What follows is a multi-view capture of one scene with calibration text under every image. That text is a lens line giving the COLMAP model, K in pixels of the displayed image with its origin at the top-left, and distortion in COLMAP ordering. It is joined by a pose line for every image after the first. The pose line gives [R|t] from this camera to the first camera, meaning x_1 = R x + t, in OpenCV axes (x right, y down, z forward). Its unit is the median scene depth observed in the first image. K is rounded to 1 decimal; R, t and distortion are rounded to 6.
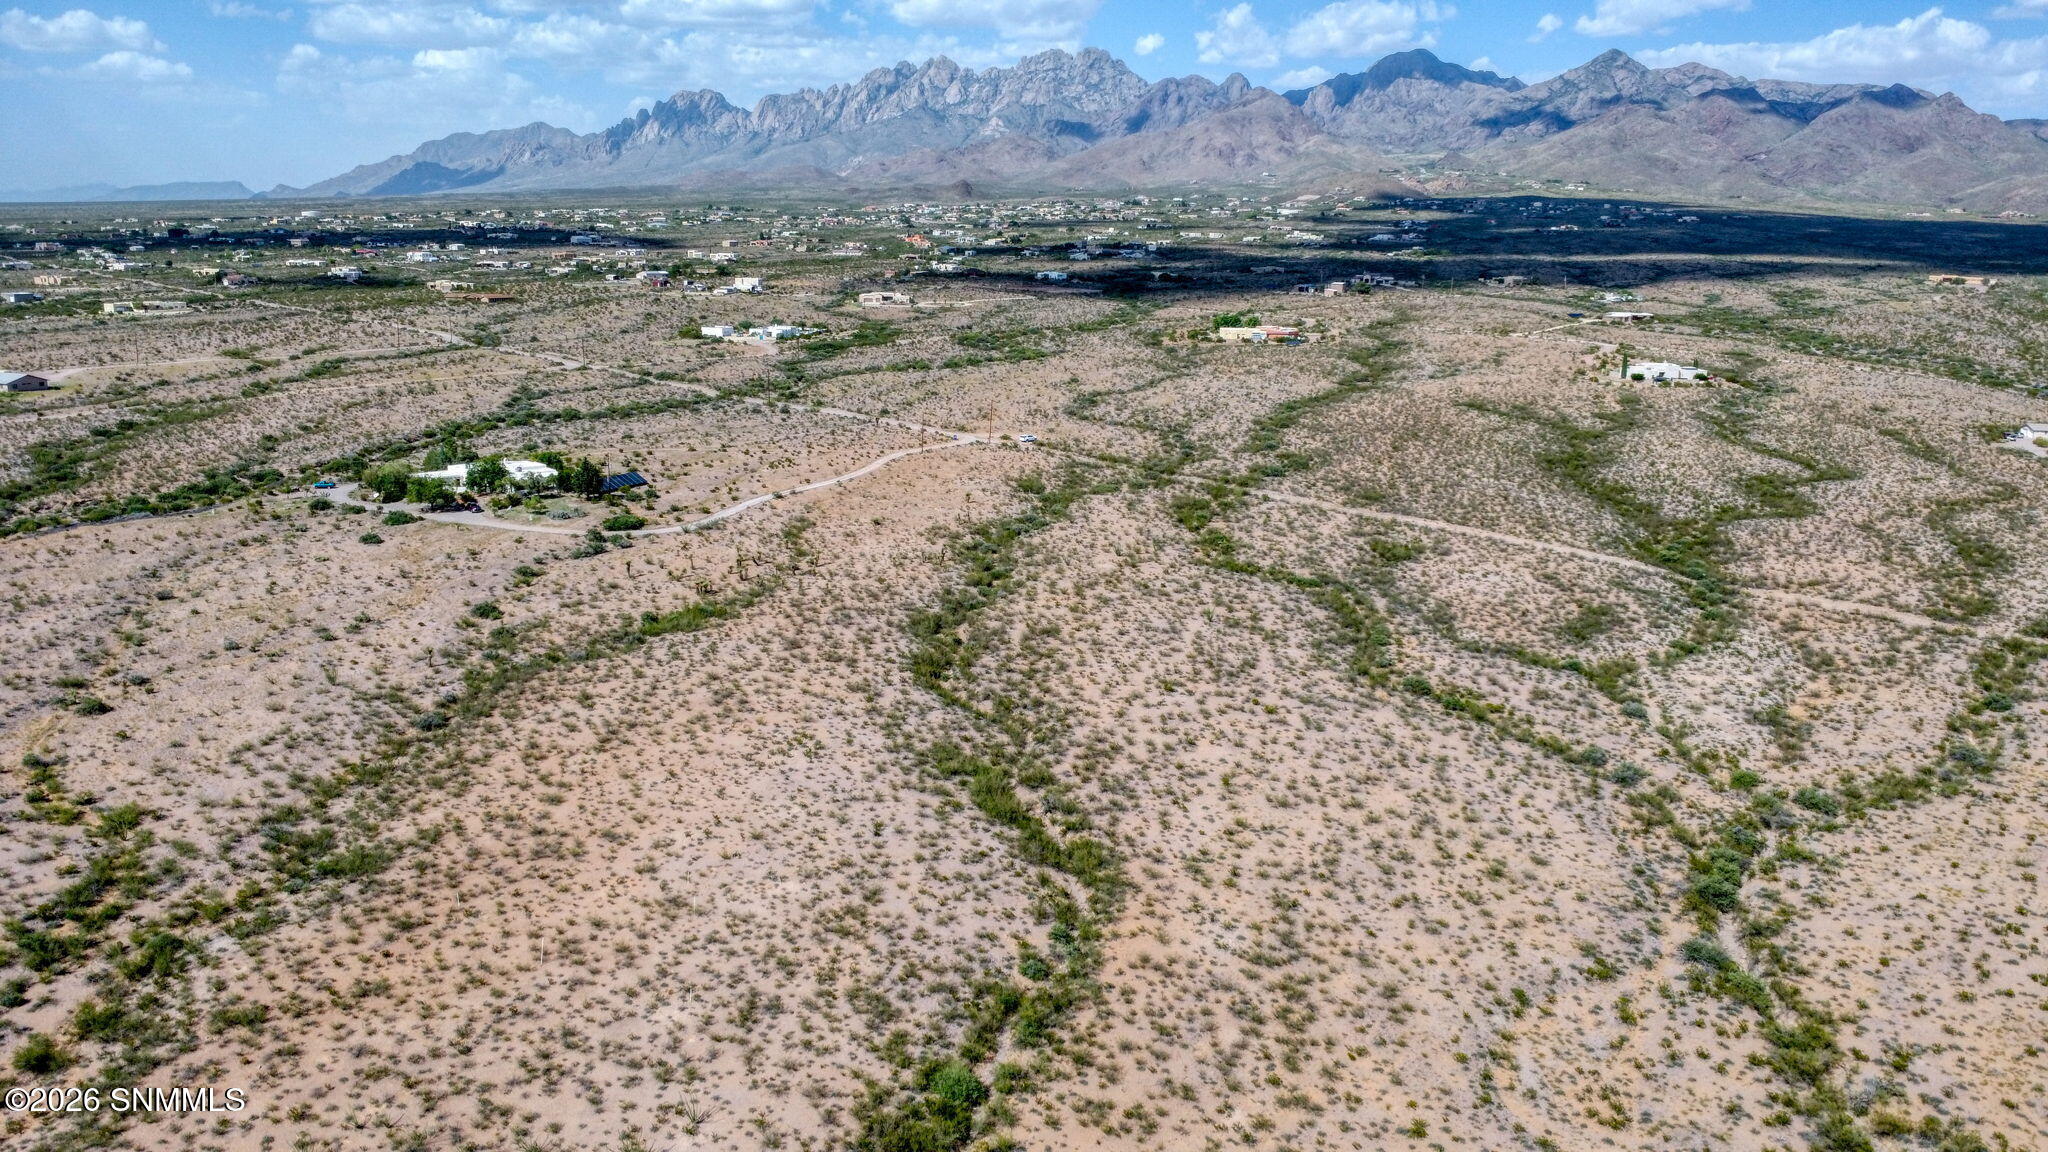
lens RADIAL K [[1487.1, 0, 1029.0], [0, 1487.1, 572.5], [0, 0, 1]] dist [-0.022744, -0.022161]
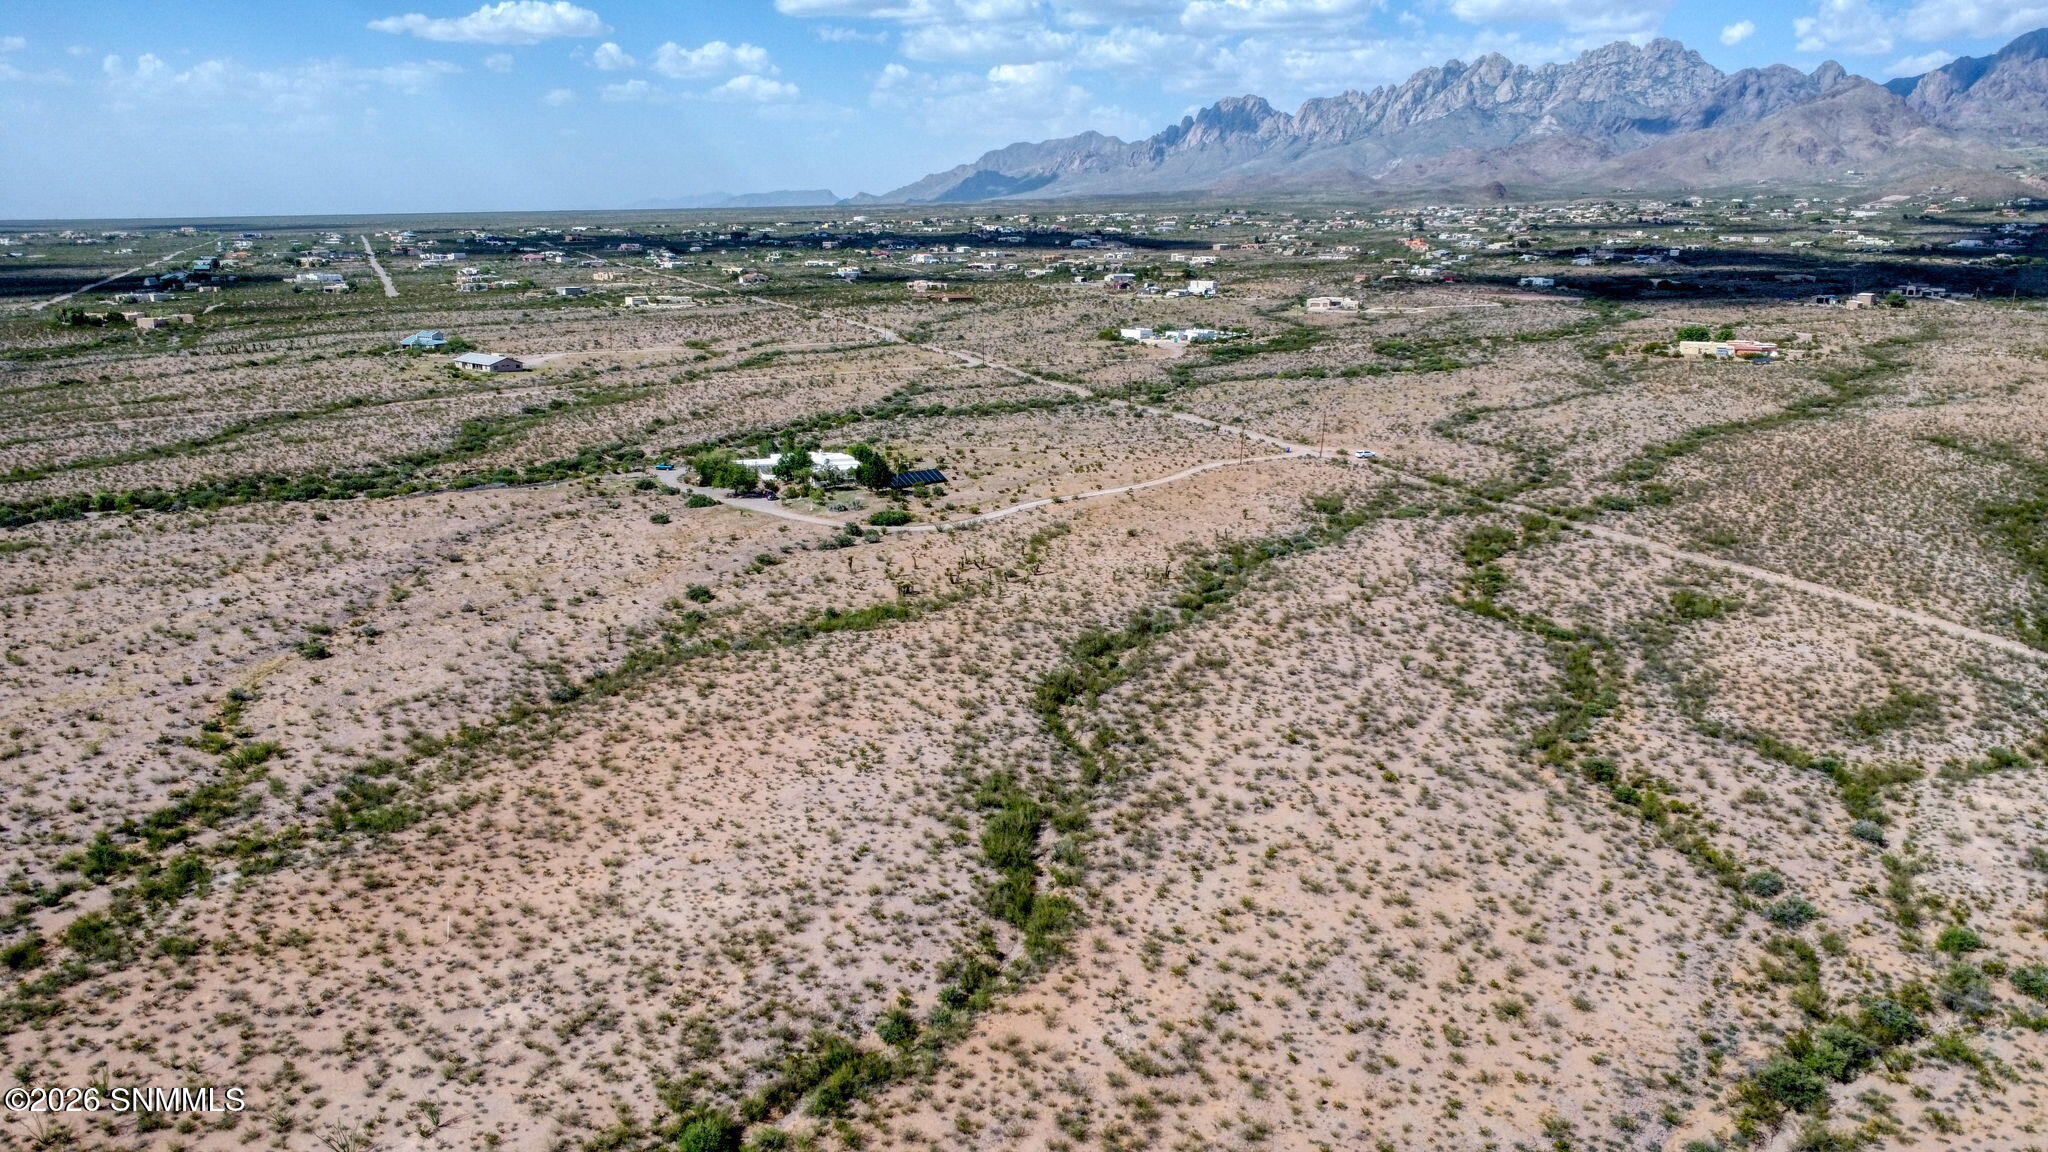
lens RADIAL K [[1487.1, 0, 1029.0], [0, 1487.1, 572.5], [0, 0, 1]] dist [-0.022744, -0.022161]
pose [[0.938728, 0.072207, -0.337011, 0.069317], [-0.073110, 0.997273, 0.010029, -0.005748], [0.336816, 0.015224, 0.941447, 0.029987]]
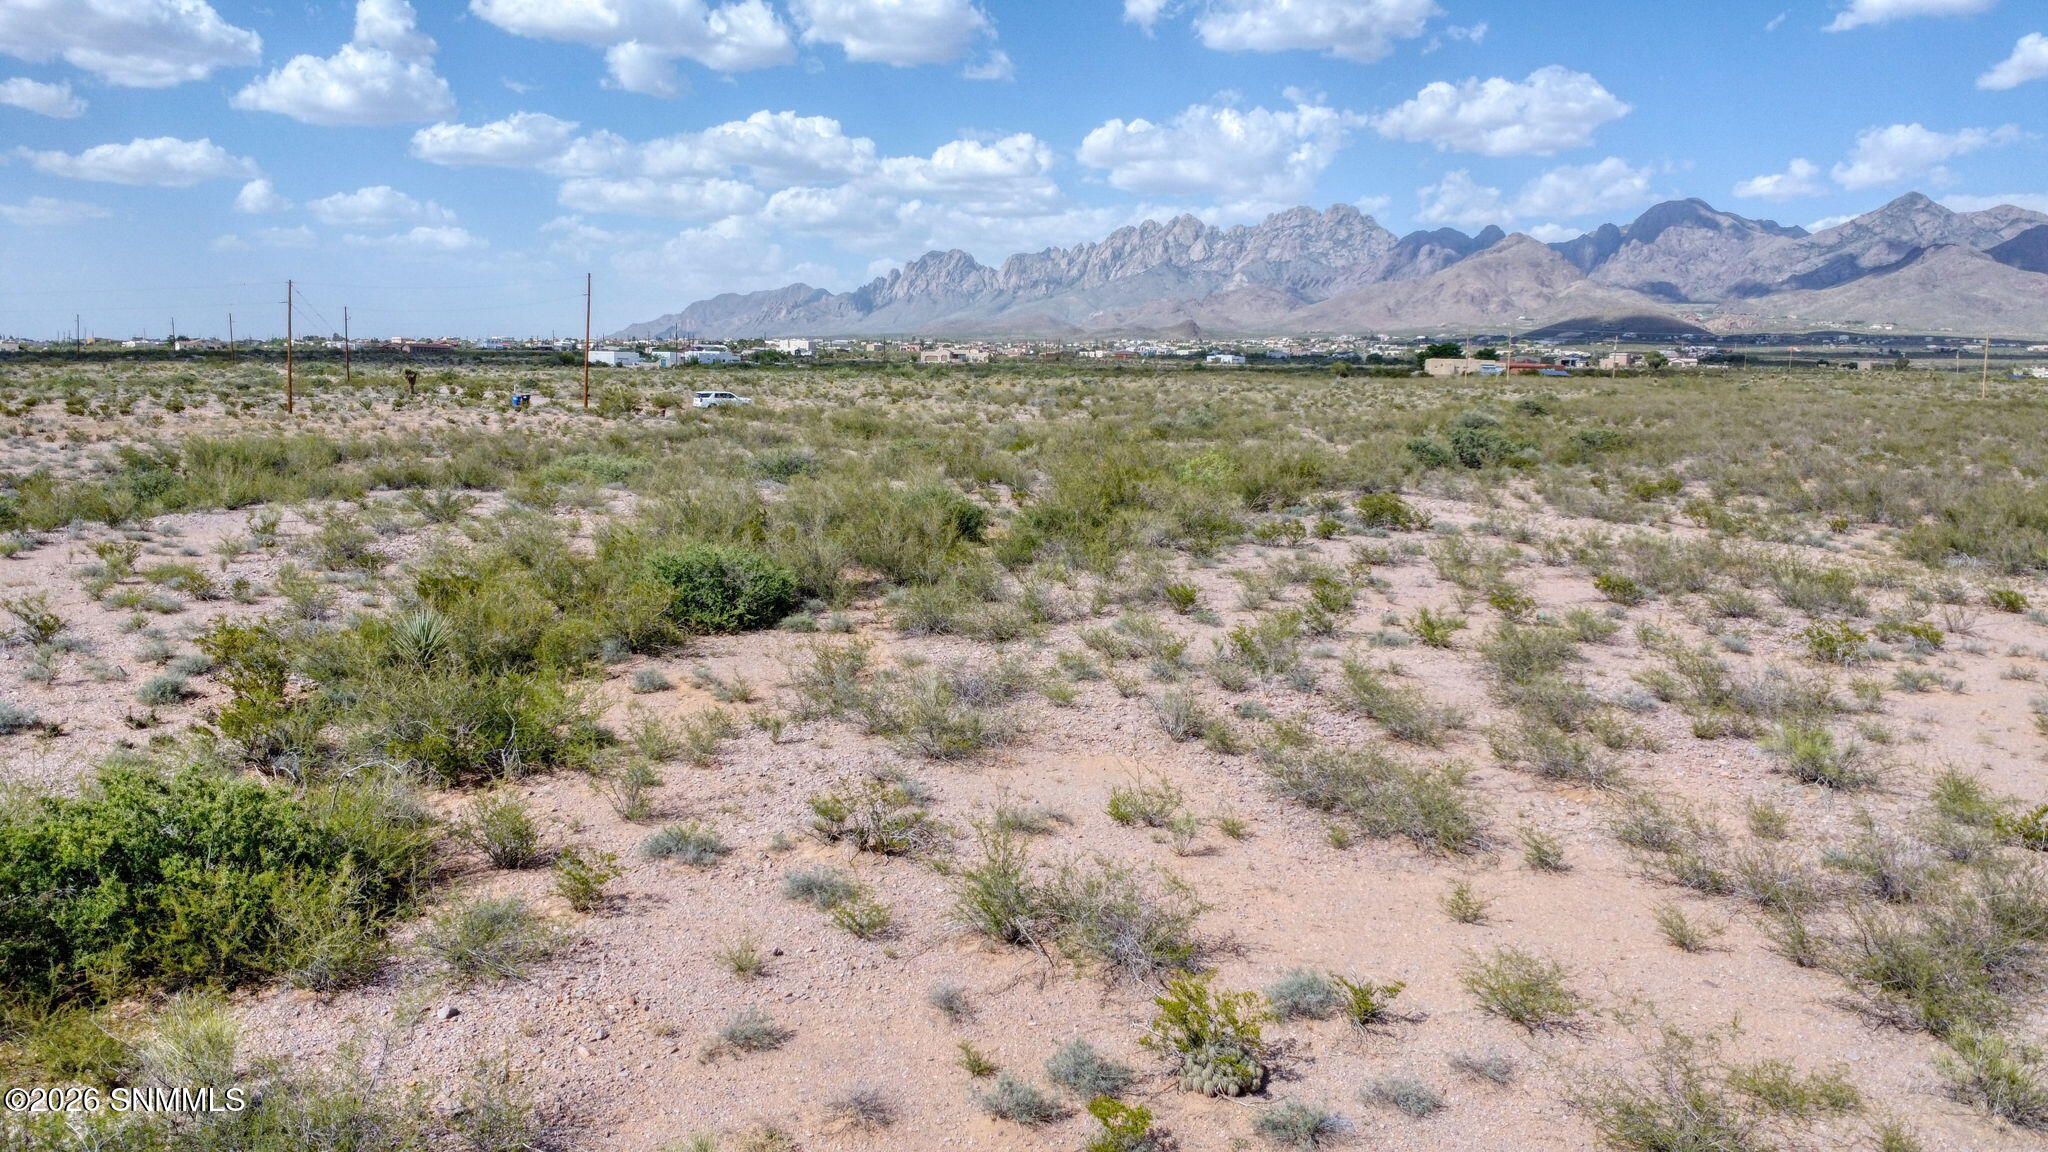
lens RADIAL K [[1487.1, 0, 1029.0], [0, 1487.1, 572.5], [0, 0, 1]] dist [-0.022744, -0.022161]
pose [[0.986310, 0.024147, -0.163124, 0.069513], [-0.041427, 0.993779, -0.103374, -0.009503], [0.159613, 0.108717, 0.981175, 0.387585]]
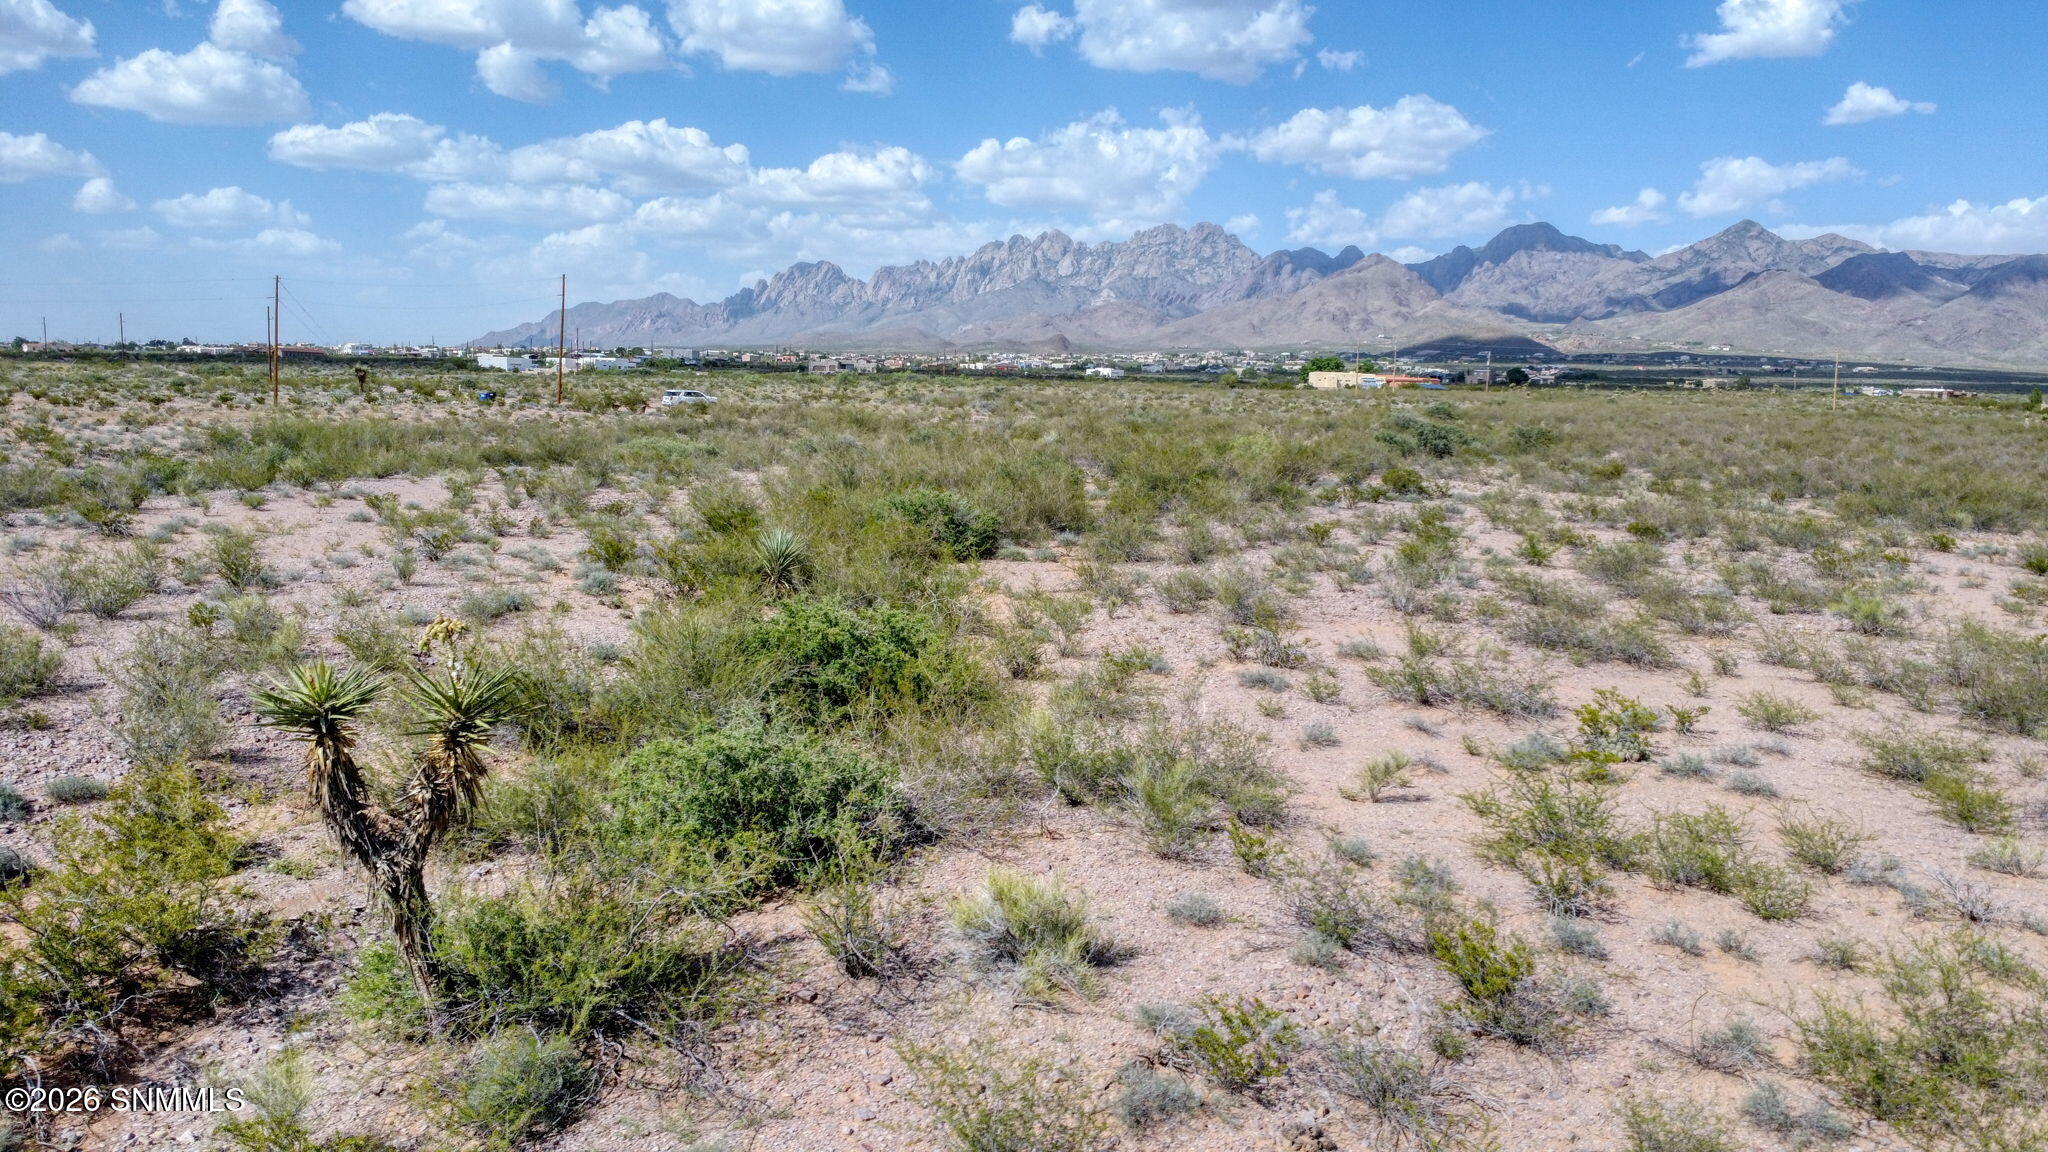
lens RADIAL K [[1487.1, 0, 1029.0], [0, 1487.1, 572.5], [0, 0, 1]] dist [-0.022744, -0.022161]
pose [[0.996938, 0.020527, -0.075456, 0.058668], [-0.029185, 0.992879, -0.115493, -0.004745], [0.072548, 0.117342, 0.990438, 0.375220]]
